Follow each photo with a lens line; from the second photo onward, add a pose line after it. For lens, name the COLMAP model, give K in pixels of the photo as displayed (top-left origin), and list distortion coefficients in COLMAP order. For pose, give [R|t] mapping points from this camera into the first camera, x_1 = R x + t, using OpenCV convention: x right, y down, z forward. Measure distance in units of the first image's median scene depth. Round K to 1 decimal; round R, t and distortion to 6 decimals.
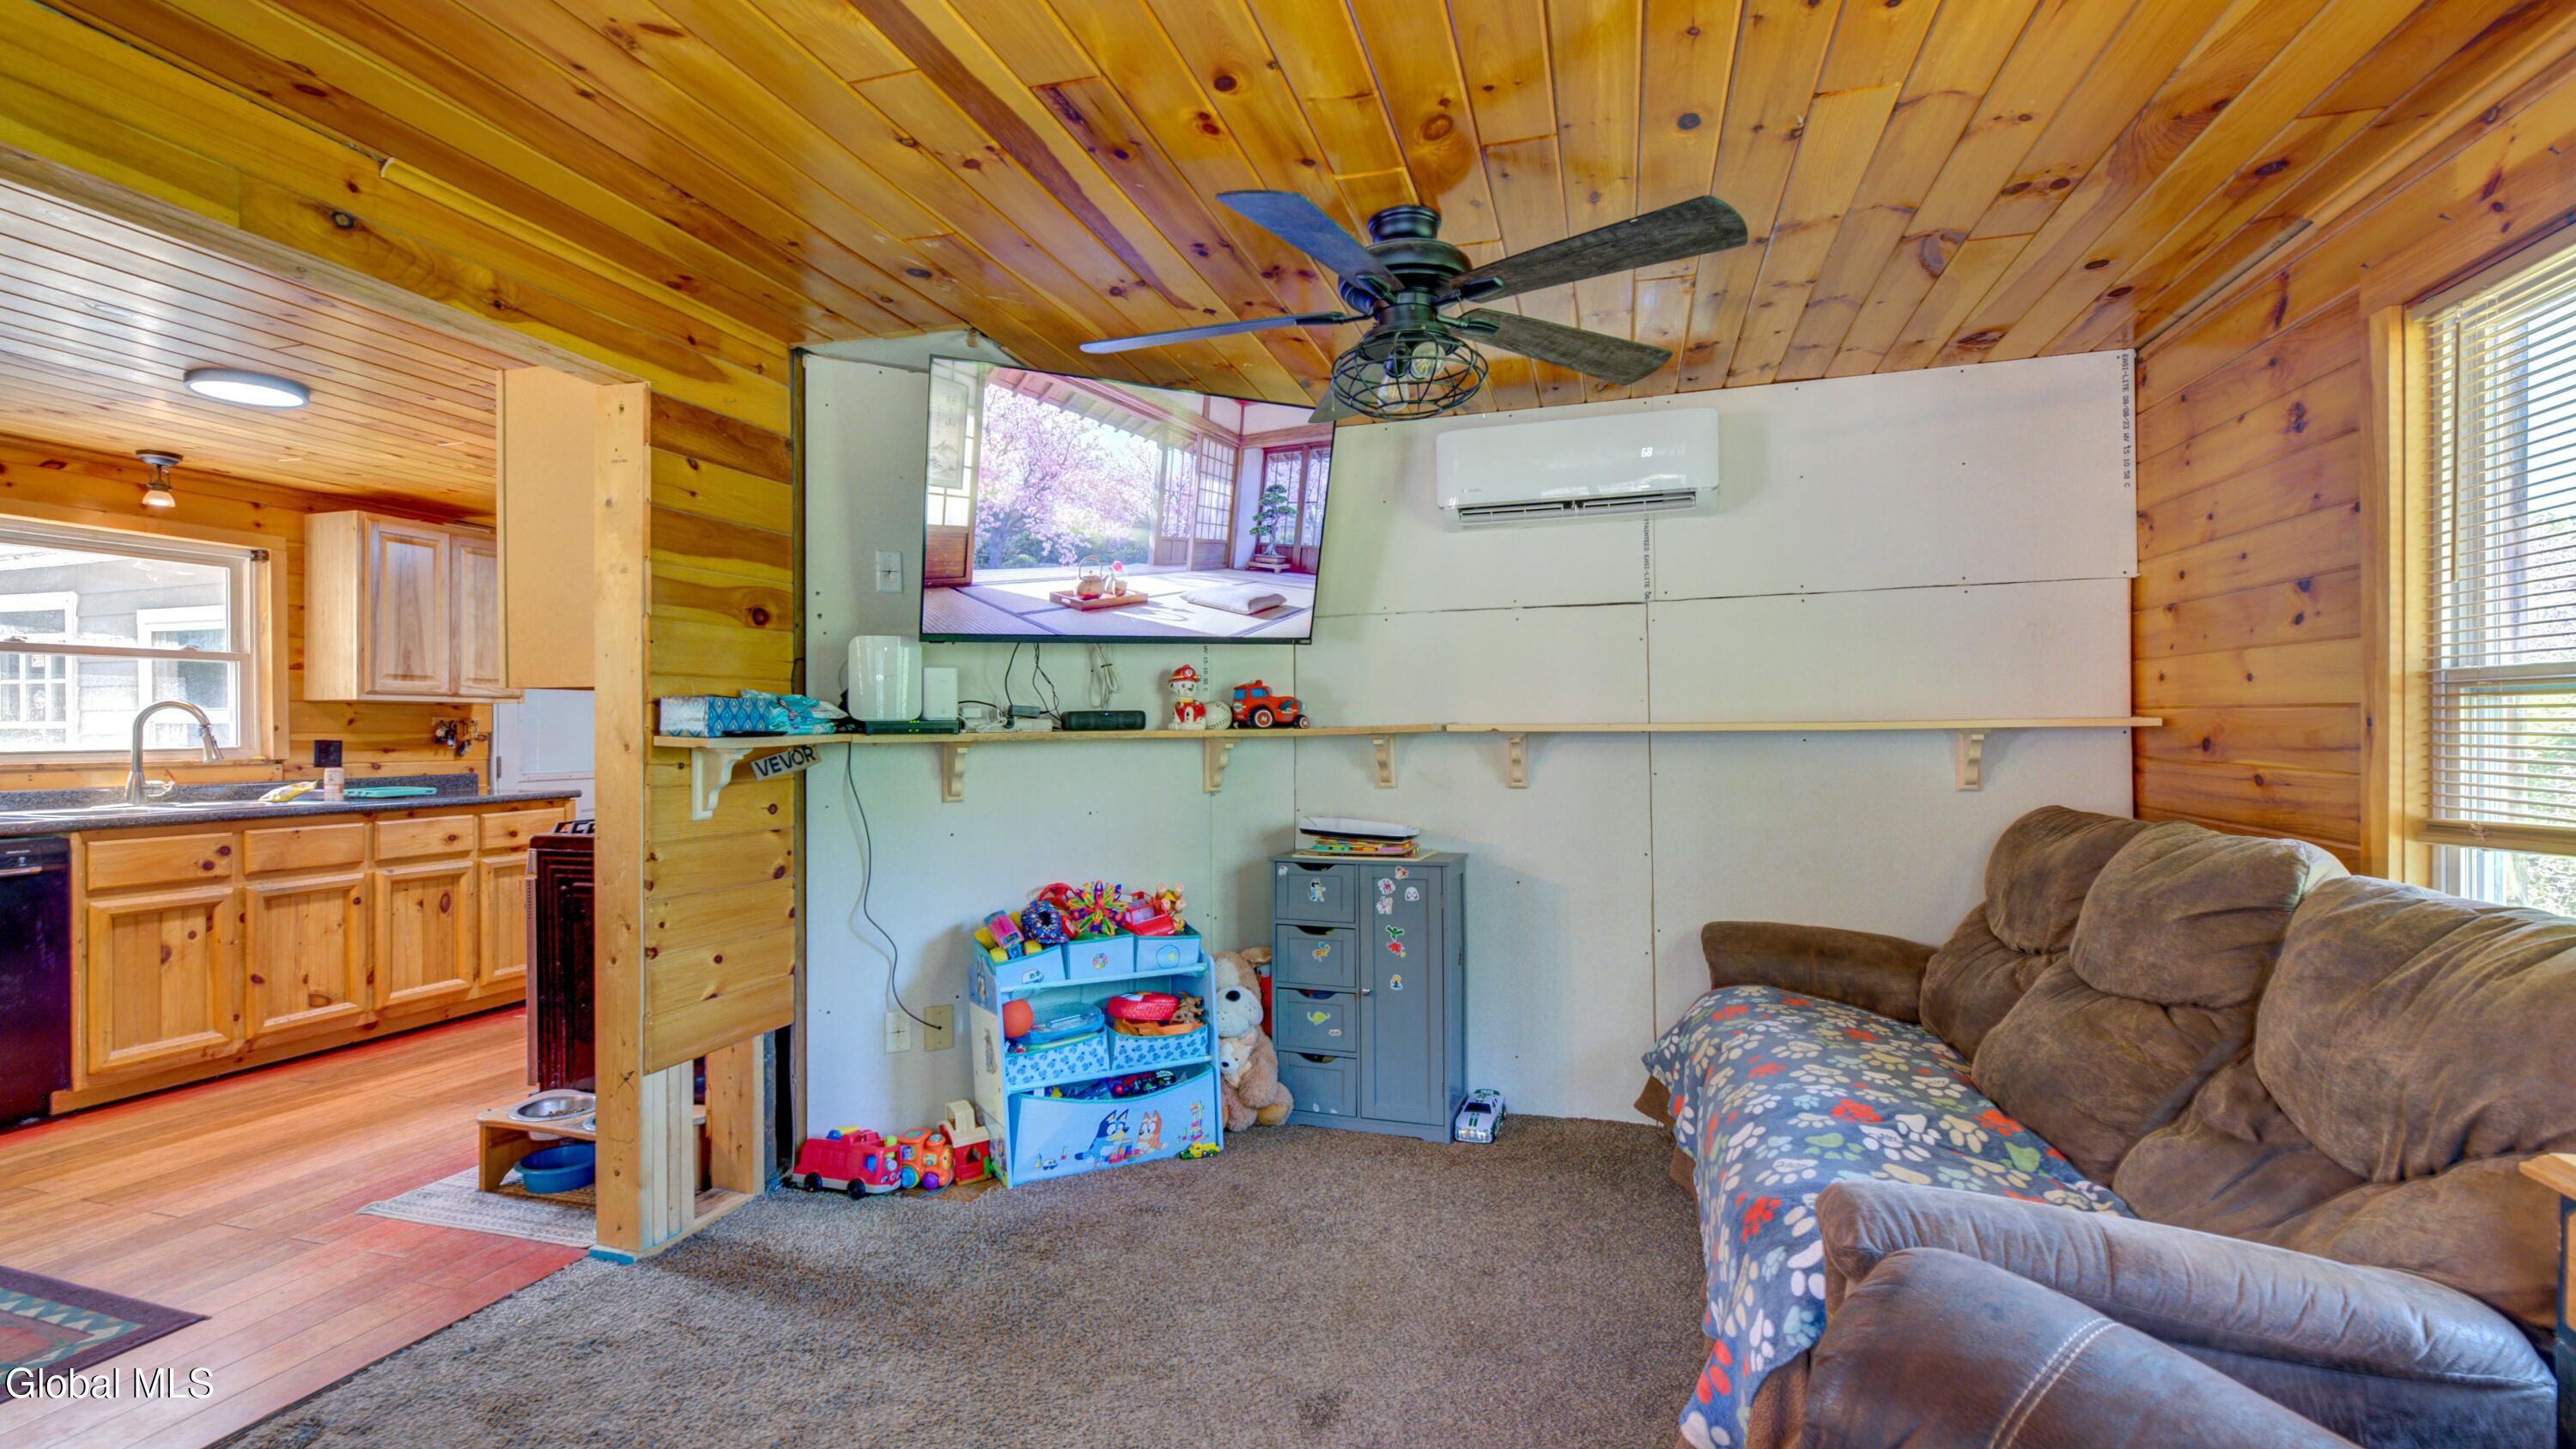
lens RADIAL K [[1172.3, 0, 1284.0], [0, 1172.3, 736.6], [0, 0, 1]] dist [0.000431, -0.002562]
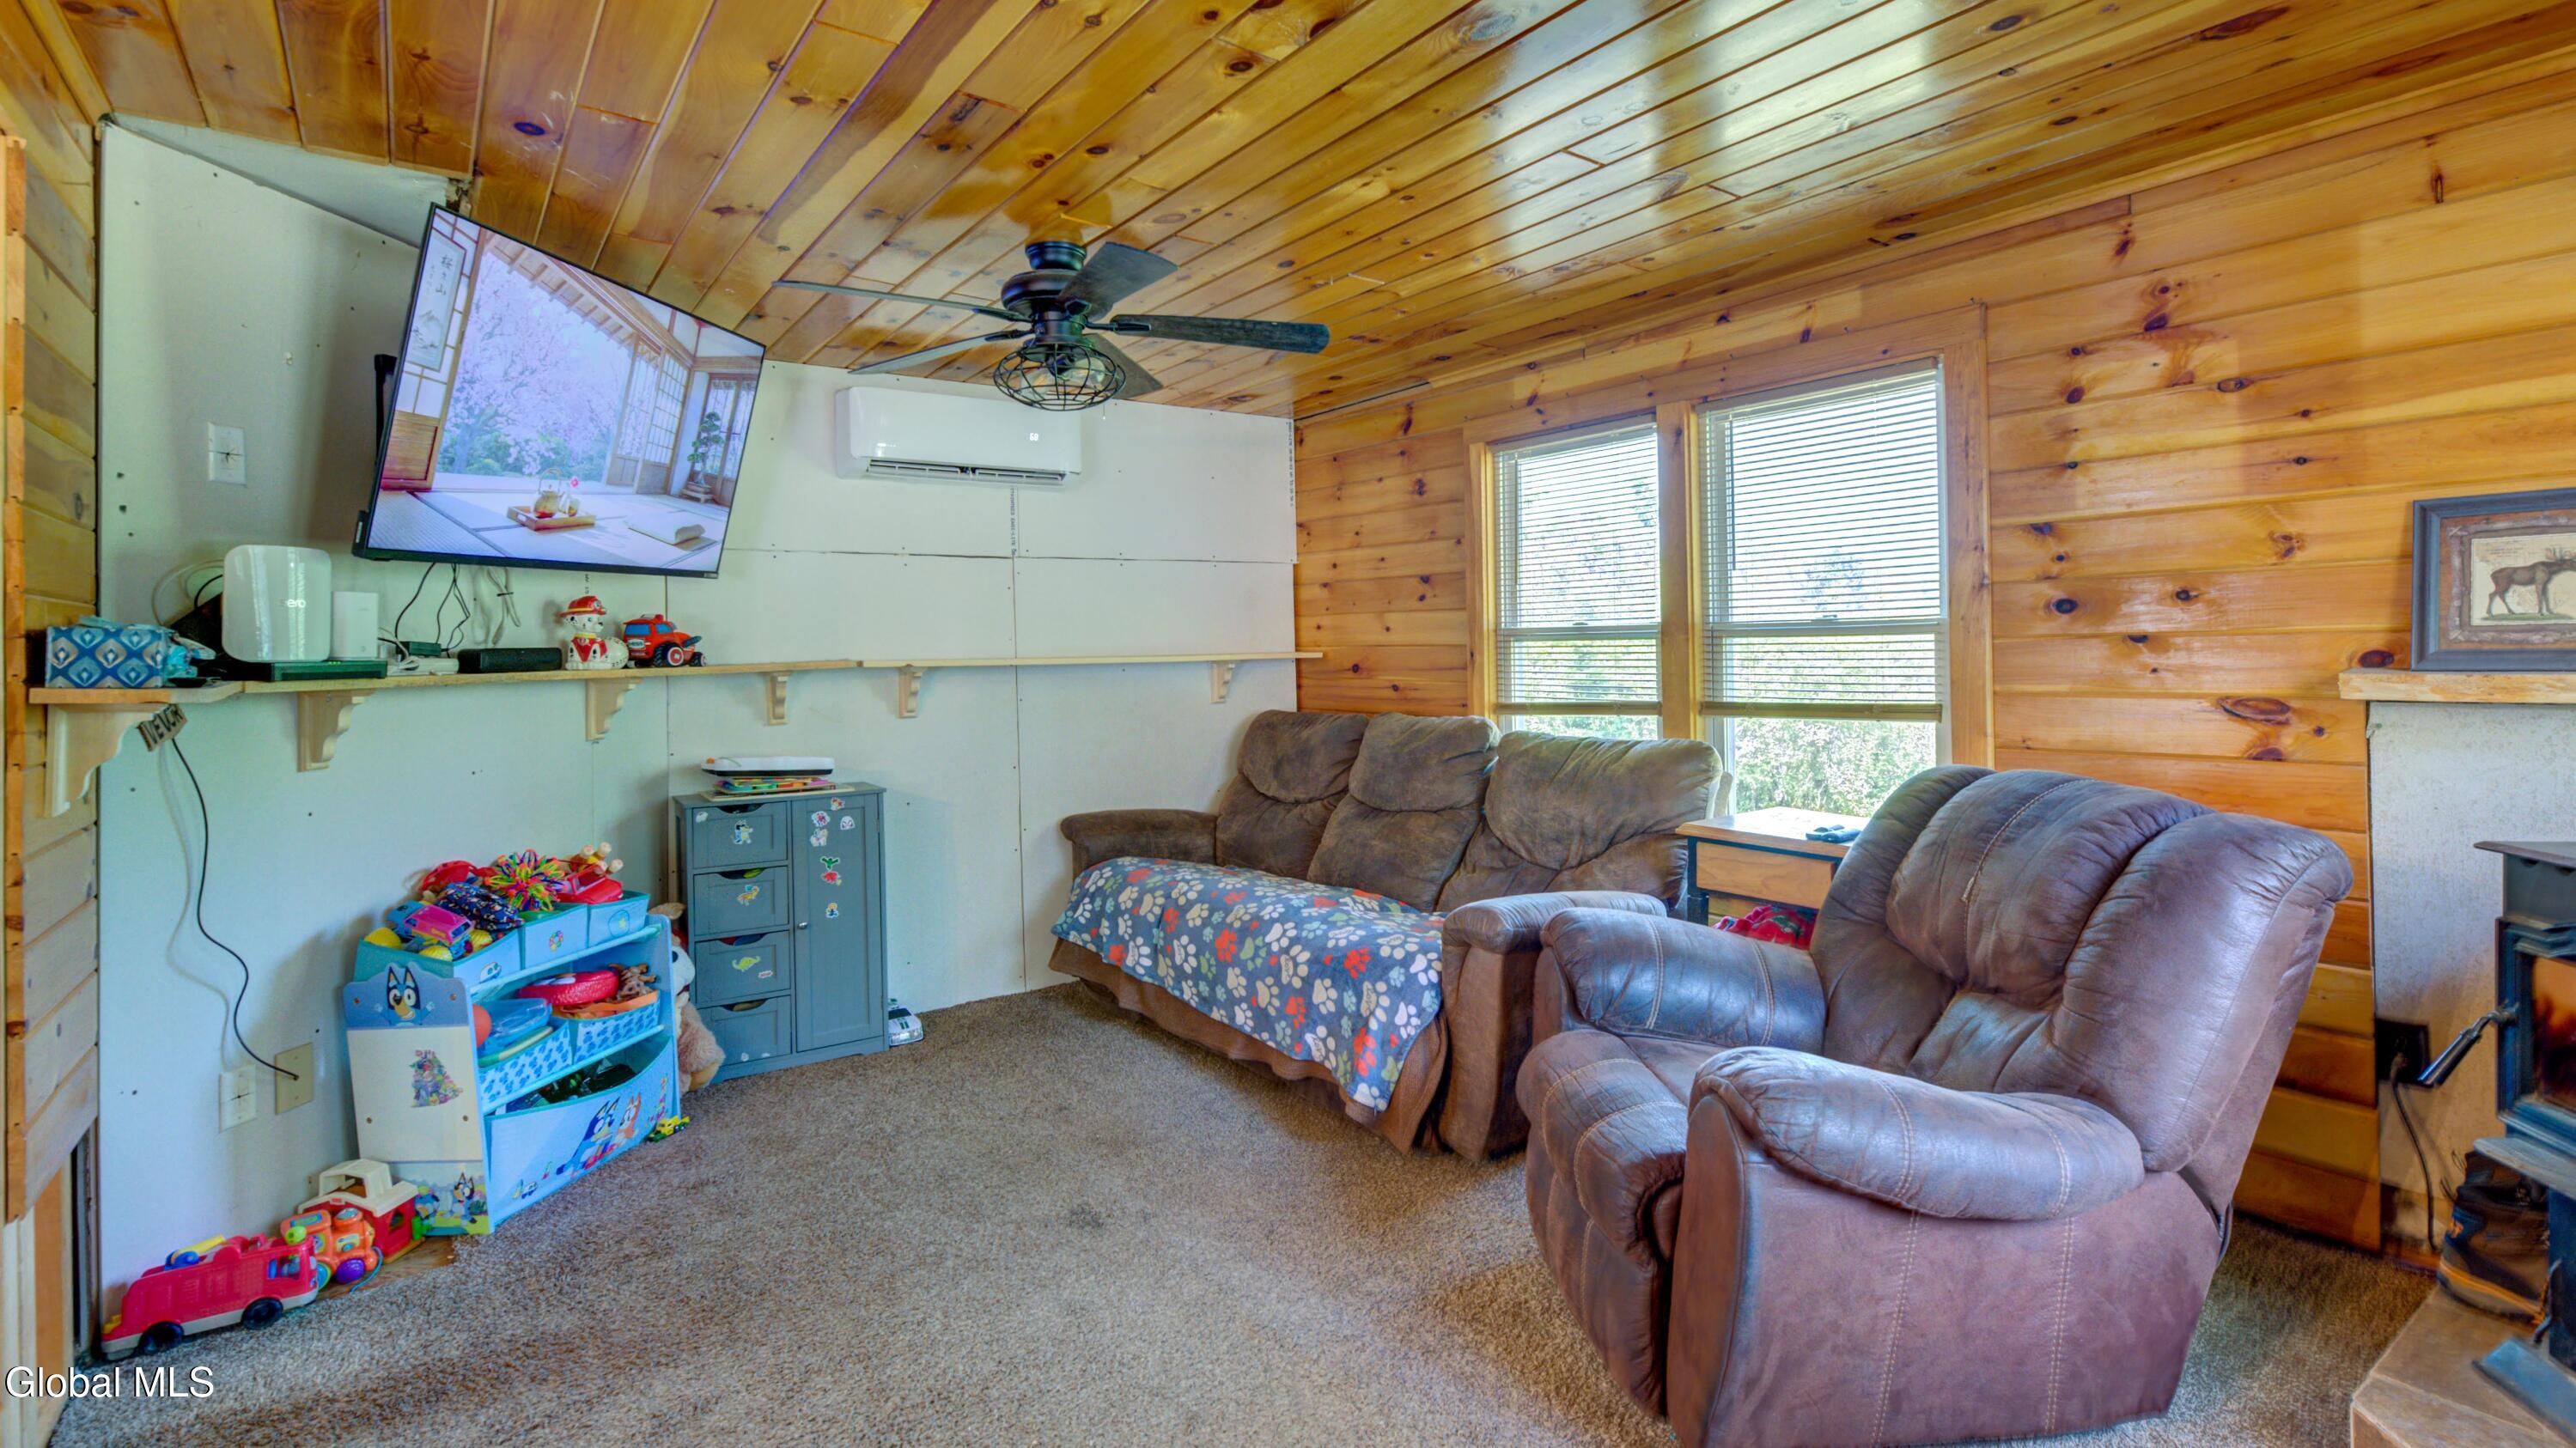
lens RADIAL K [[1172.4, 0, 1316.4], [0, 1172.4, 649.6], [0, 0, 1]] dist [0.000431, -0.002562]
pose [[0.592149, -0.001192, 0.805828, -0.527643], [0.015899, 0.999822, -0.010205, -0.003301], [-0.805672, 0.018855, 0.592062, 0.043055]]
